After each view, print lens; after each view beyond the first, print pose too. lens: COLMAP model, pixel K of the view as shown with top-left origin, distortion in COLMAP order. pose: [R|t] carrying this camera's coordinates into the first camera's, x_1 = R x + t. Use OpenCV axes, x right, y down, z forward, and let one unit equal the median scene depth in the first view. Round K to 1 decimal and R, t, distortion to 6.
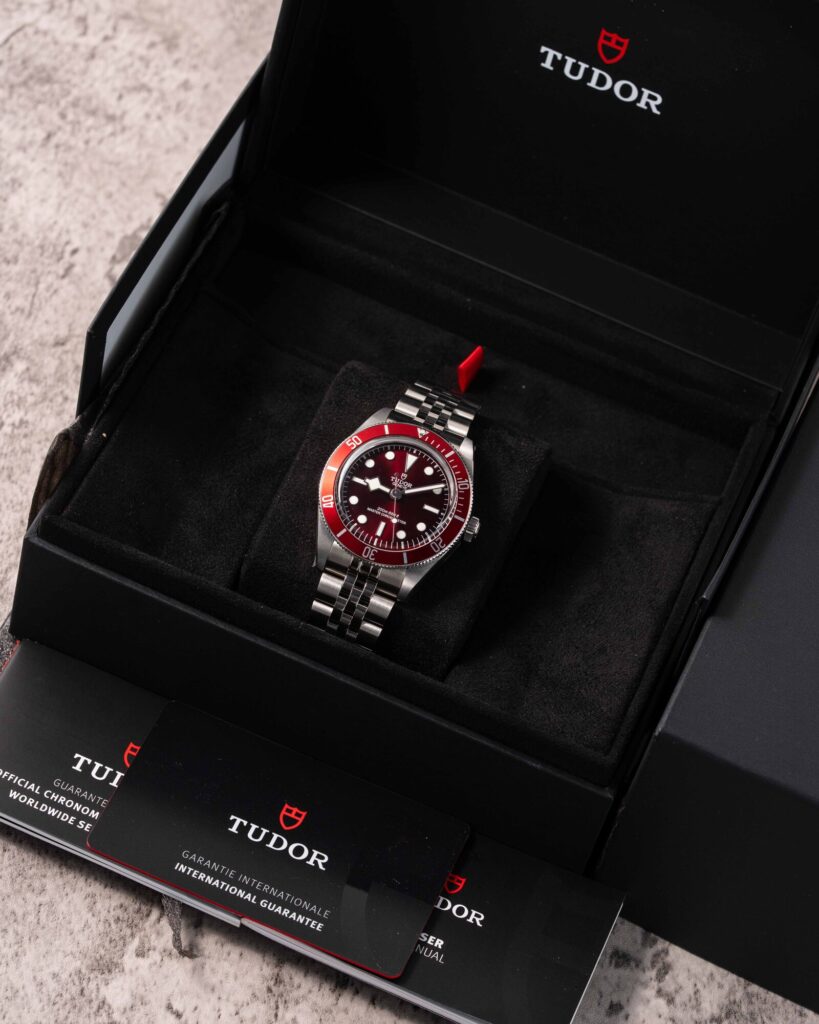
lens RADIAL K [[5409.0, 0, 408.4], [0, 5409.0, 511.9], [0, 0, 1]] dist [-1.595443, 0.000000]
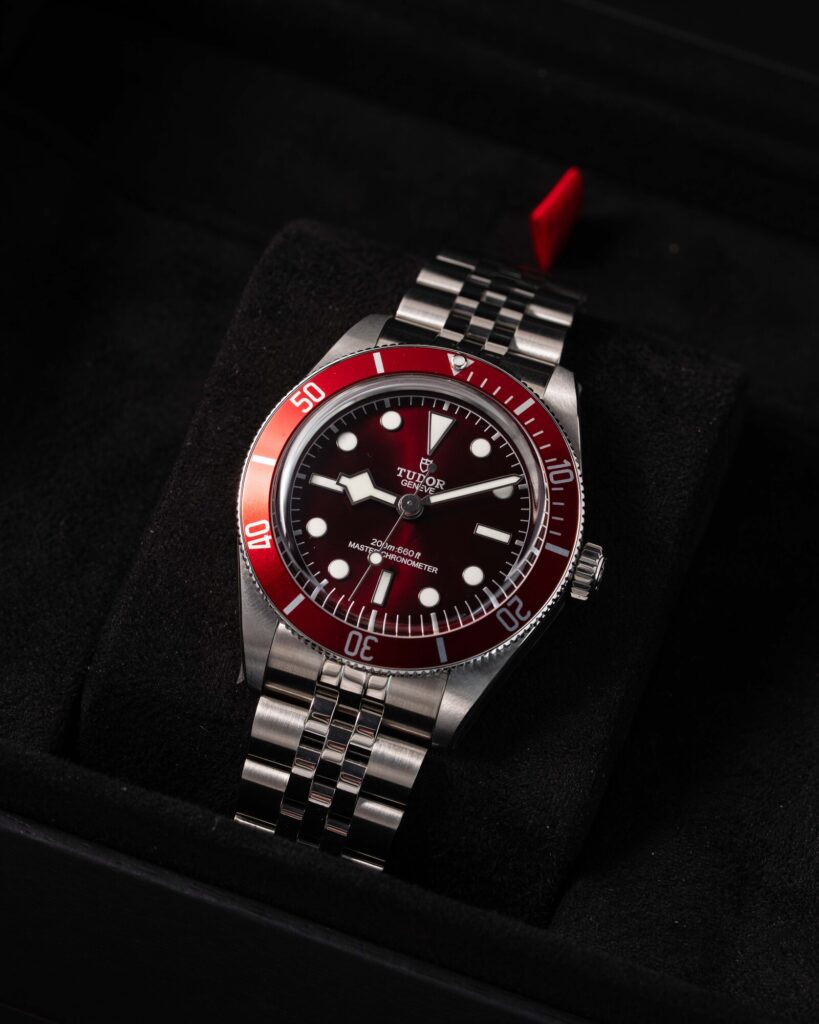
lens RADIAL K [[5409.0, 0, 414.6], [0, 5409.0, 511.0], [0, 0, 1]] dist [-1.595443, 0.000000]
pose [[0.996531, -0.080183, -0.022291, 0.007845], [0.080476, 0.996677, 0.012570, -0.008428], [0.021209, -0.014320, 0.999673, 0.555863]]
